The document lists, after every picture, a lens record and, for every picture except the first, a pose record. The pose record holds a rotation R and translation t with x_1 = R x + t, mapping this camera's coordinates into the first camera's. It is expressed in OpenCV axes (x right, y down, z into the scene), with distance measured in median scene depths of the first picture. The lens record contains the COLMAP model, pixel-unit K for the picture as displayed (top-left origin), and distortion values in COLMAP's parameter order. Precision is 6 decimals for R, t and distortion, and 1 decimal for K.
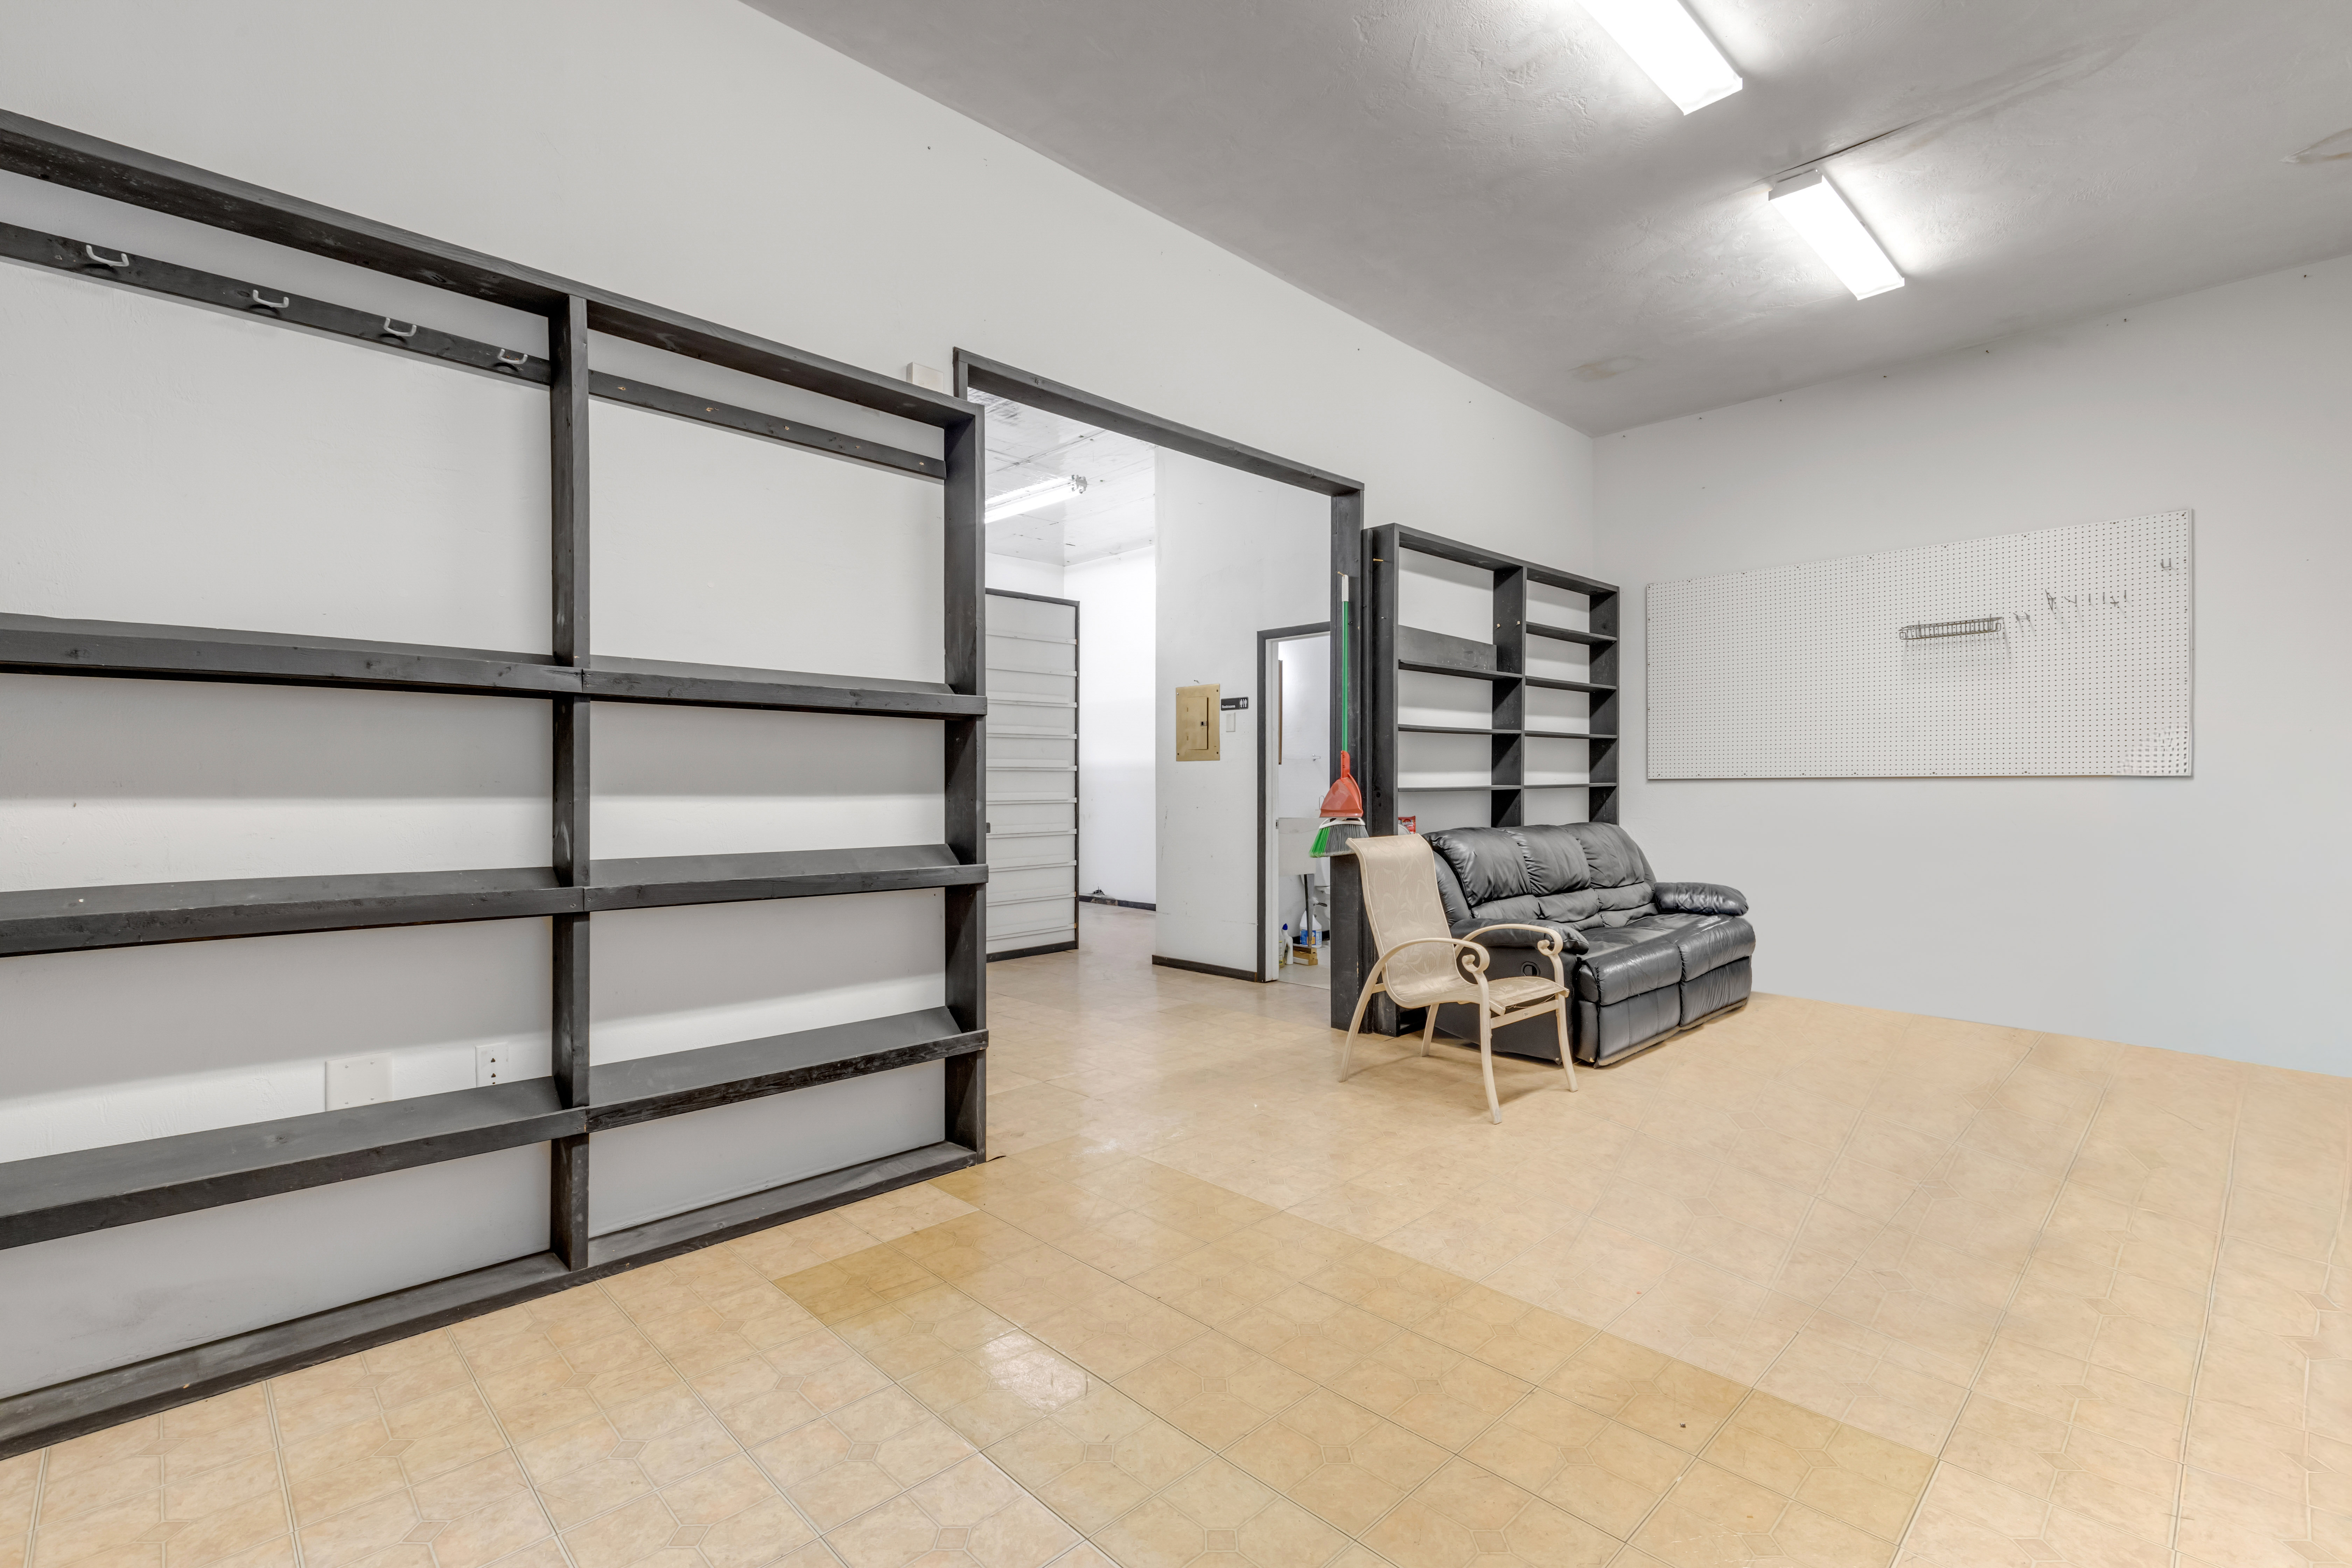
lens RADIAL K [[1057.8, 0, 1176.4], [0, 1057.8, 777.3], [0, 0, 1]] dist [-0.000996, 0.001487]
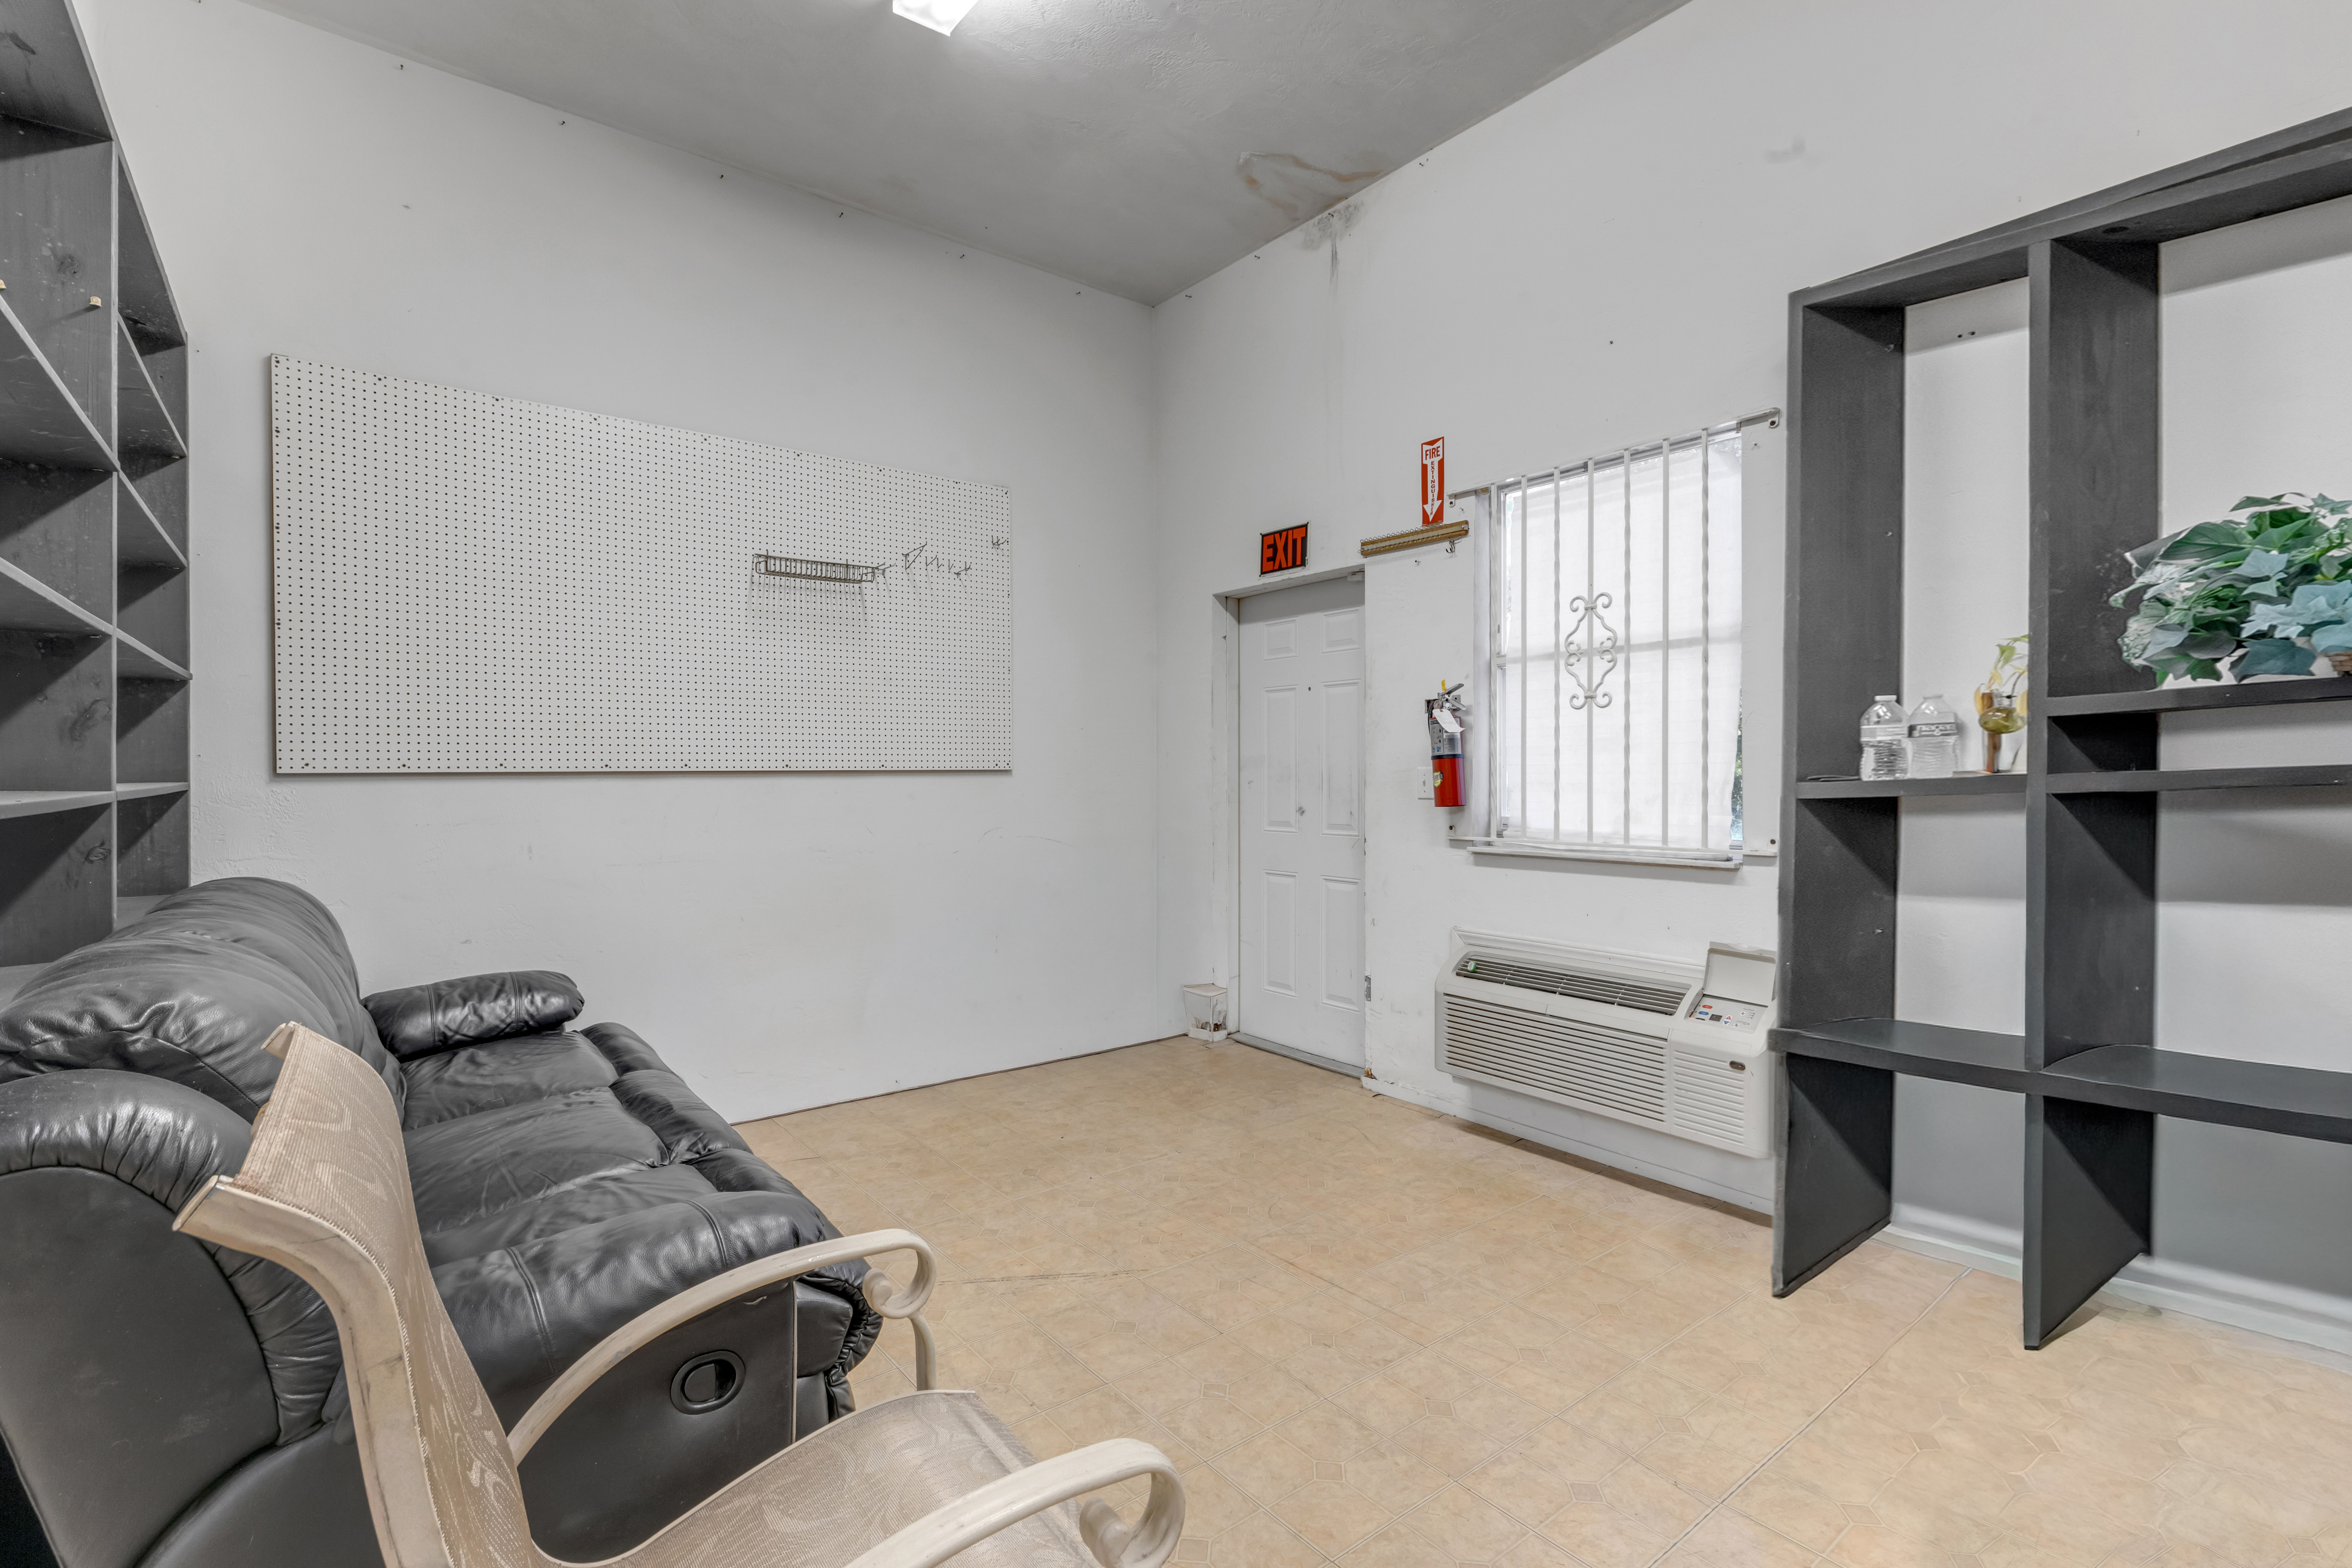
lens RADIAL K [[1057.8, 0, 1185.8], [0, 1057.8, 769.6], [0, 0, 1]] dist [-0.000996, 0.001487]
pose [[0.096172, 0.002548, 0.995361, 0.035993], [-0.006492, 0.999977, -0.001933, -0.000683], [-0.995344, -0.006276, 0.096187, 0.870062]]
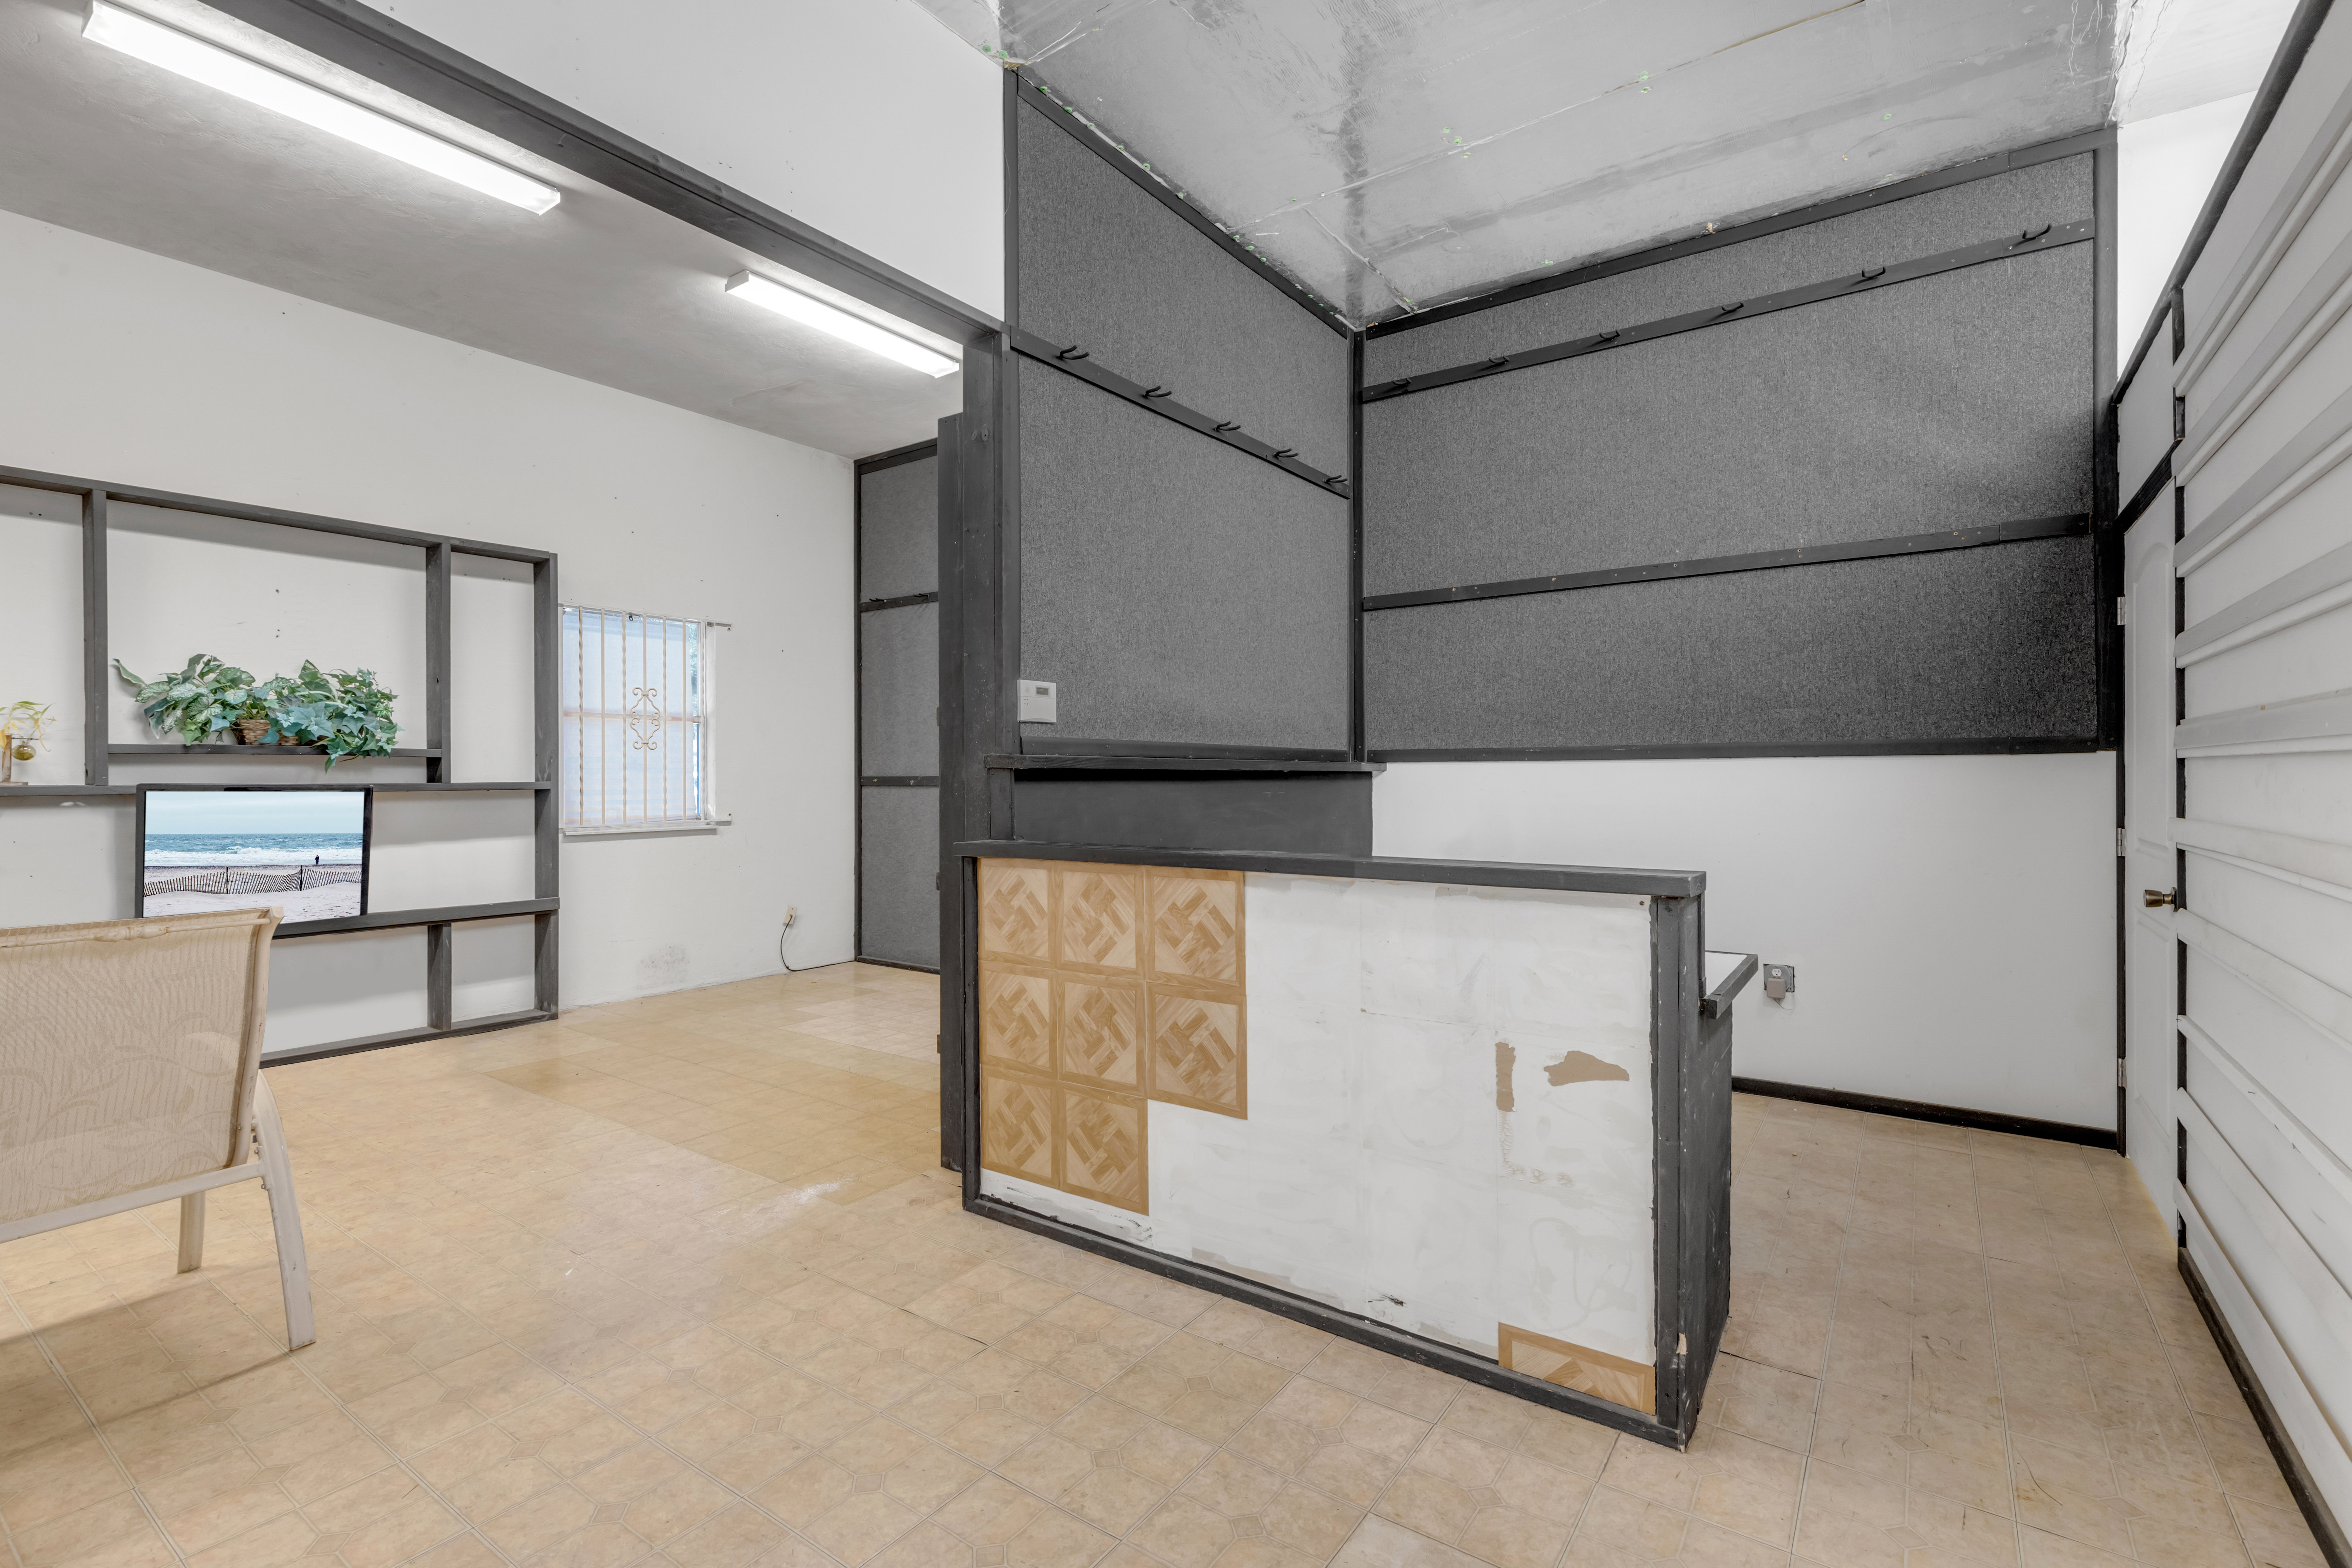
lens RADIAL K [[1057.8, 0, 1174.0], [0, 1057.8, 770.6], [0, 0, 1]] dist [-0.000996, 0.001487]
pose [[-0.983706, 0.004762, -0.179722, -0.174559], [0.006236, 0.999951, -0.007635, -0.004250], [0.179677, -0.008632, -0.983688, 1.622180]]
